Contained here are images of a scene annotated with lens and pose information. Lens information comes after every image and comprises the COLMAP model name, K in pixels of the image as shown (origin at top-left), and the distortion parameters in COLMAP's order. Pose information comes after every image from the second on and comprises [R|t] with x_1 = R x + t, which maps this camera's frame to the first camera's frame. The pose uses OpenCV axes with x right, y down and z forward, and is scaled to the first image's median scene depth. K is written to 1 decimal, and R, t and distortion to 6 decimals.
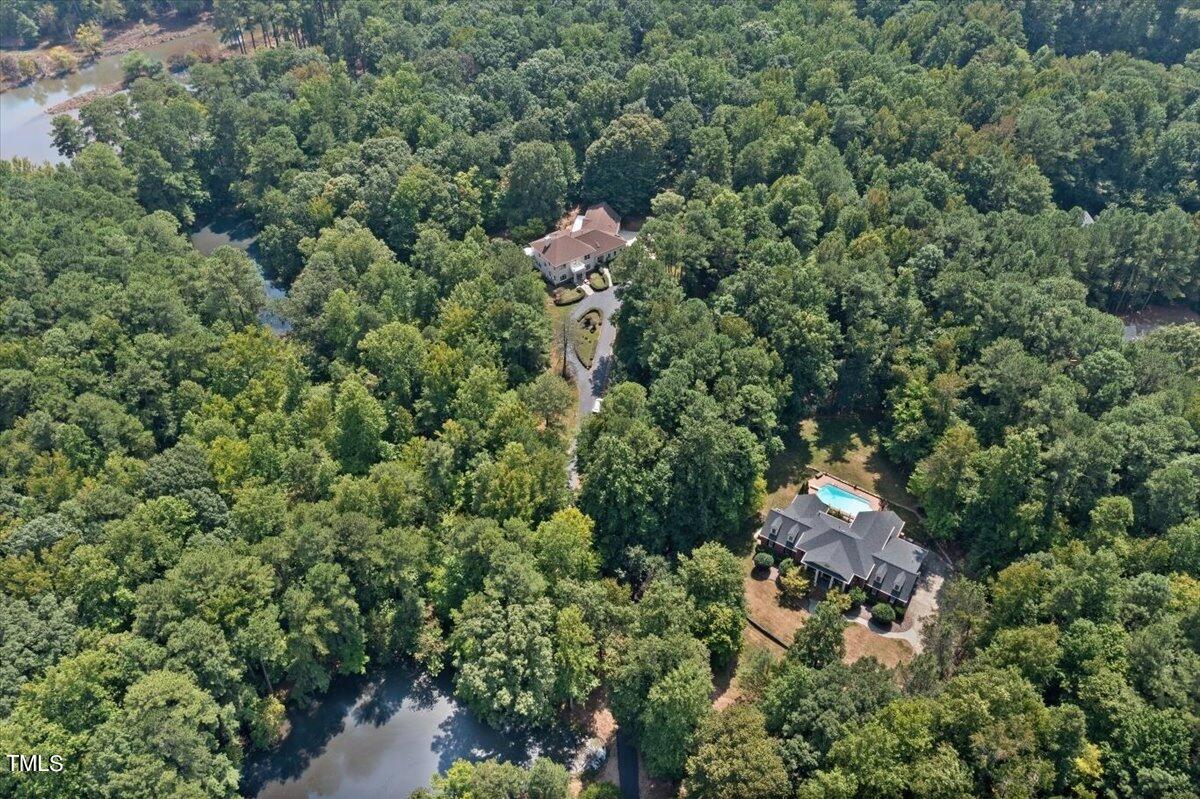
lens RADIAL K [[1003.8, 0, 600.0], [0, 1003.8, 399.5], [0, 0, 1]] dist [-0.005818, -0.009180]
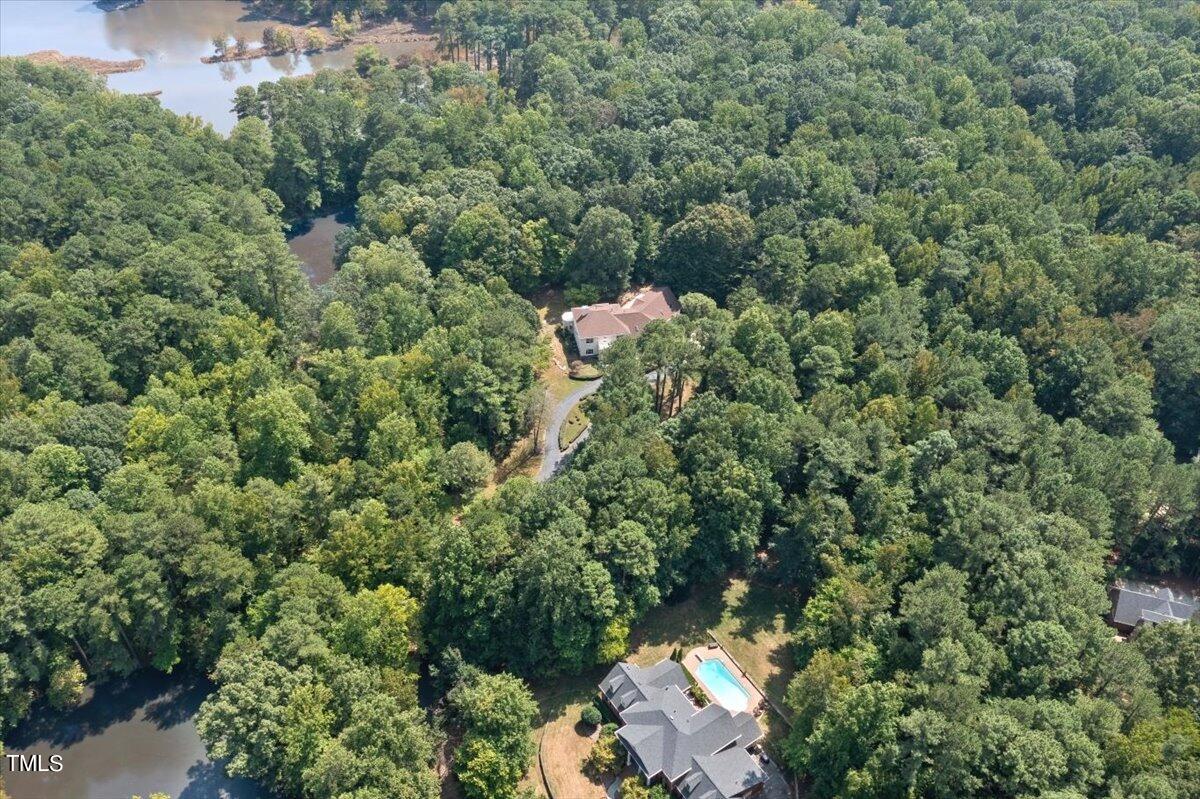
lens RADIAL K [[1003.8, 0, 600.0], [0, 1003.8, 399.5], [0, 0, 1]] dist [-0.005818, -0.009180]
pose [[0.915291, 0.284163, -0.285471, 0.306782], [-0.296510, 0.955030, -0.000032, -0.096884], [0.272624, 0.084674, 0.958387, 0.113428]]
